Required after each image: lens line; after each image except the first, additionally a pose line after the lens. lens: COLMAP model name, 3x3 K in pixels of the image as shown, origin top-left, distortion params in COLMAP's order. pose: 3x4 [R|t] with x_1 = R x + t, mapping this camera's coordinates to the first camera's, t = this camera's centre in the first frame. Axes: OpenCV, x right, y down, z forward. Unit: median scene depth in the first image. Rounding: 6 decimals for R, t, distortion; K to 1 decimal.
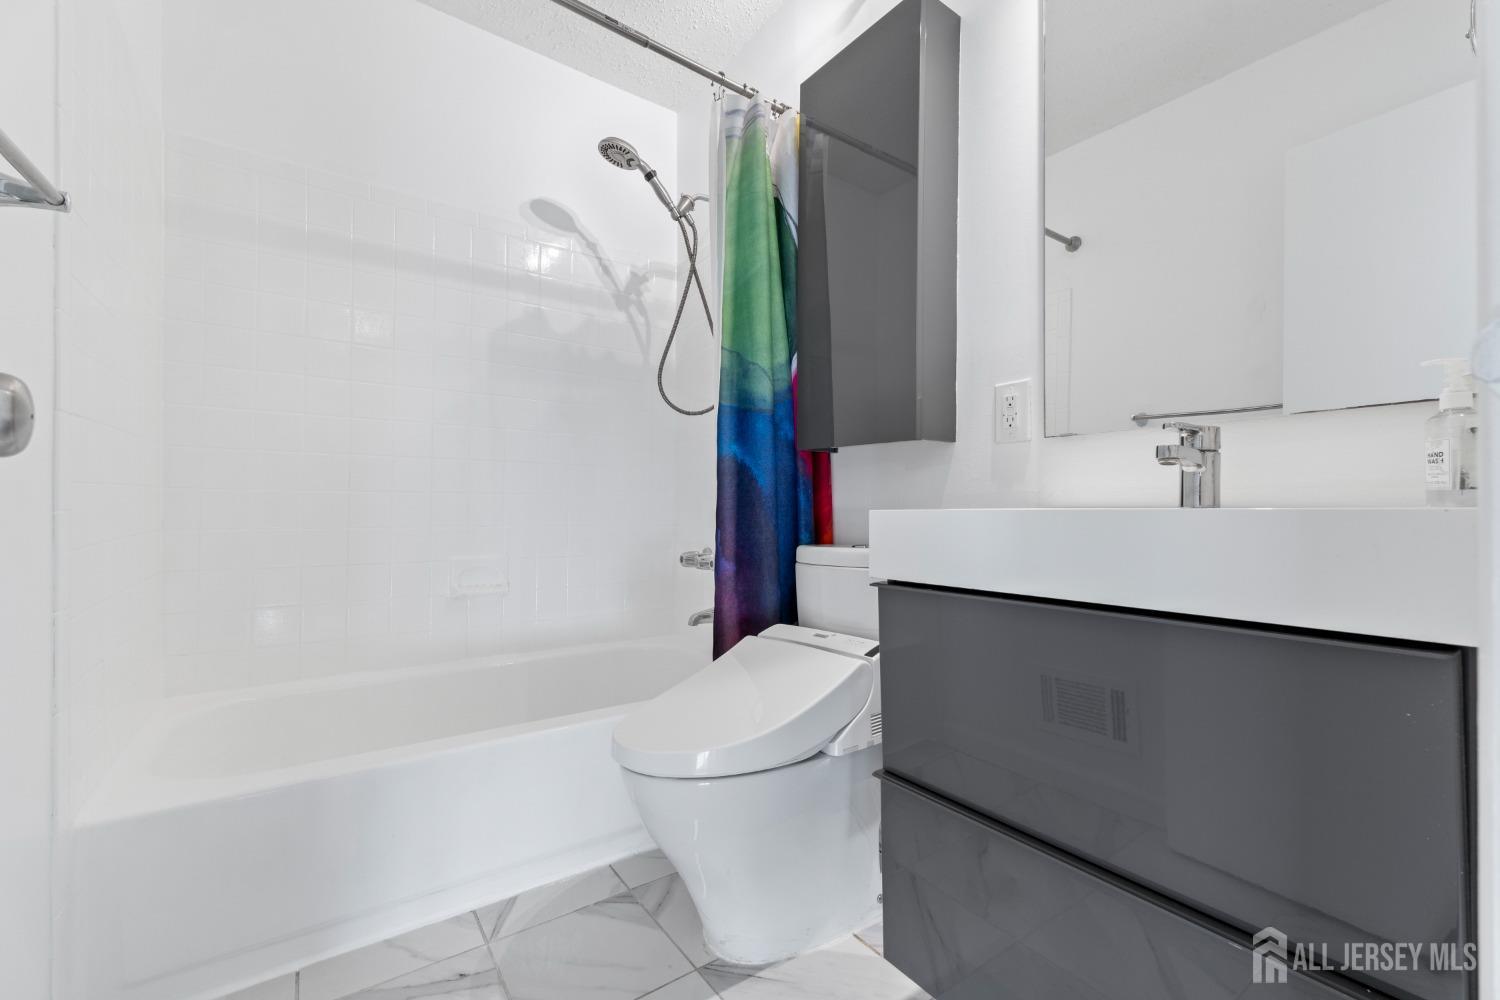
lens RADIAL K [[626.9, 0, 749.6], [0, 626.9, 503.1], [0, 0, 1]] dist [0.009475, 0.000594]
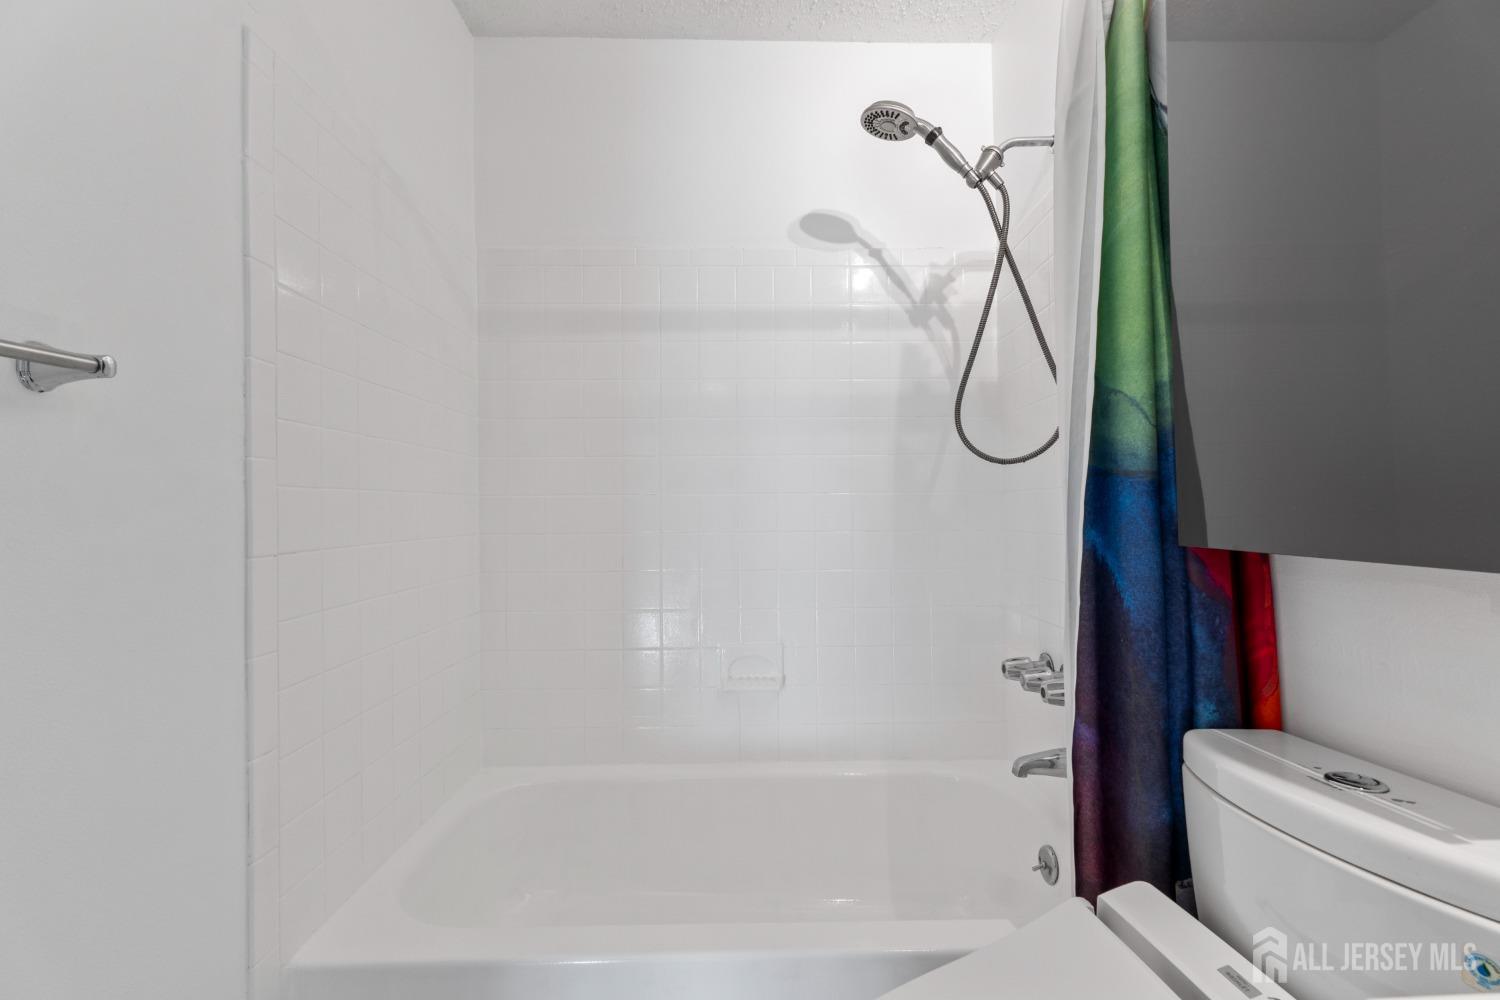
lens RADIAL K [[626.9, 0, 749.8], [0, 626.9, 502.4], [0, 0, 1]] dist [0.009475, 0.000594]
pose [[0.829532, -0.028106, -0.557751, 0.054725], [0.019422, 0.999580, -0.021486, -0.090513], [0.558121, 0.006991, 0.829730, 0.283058]]
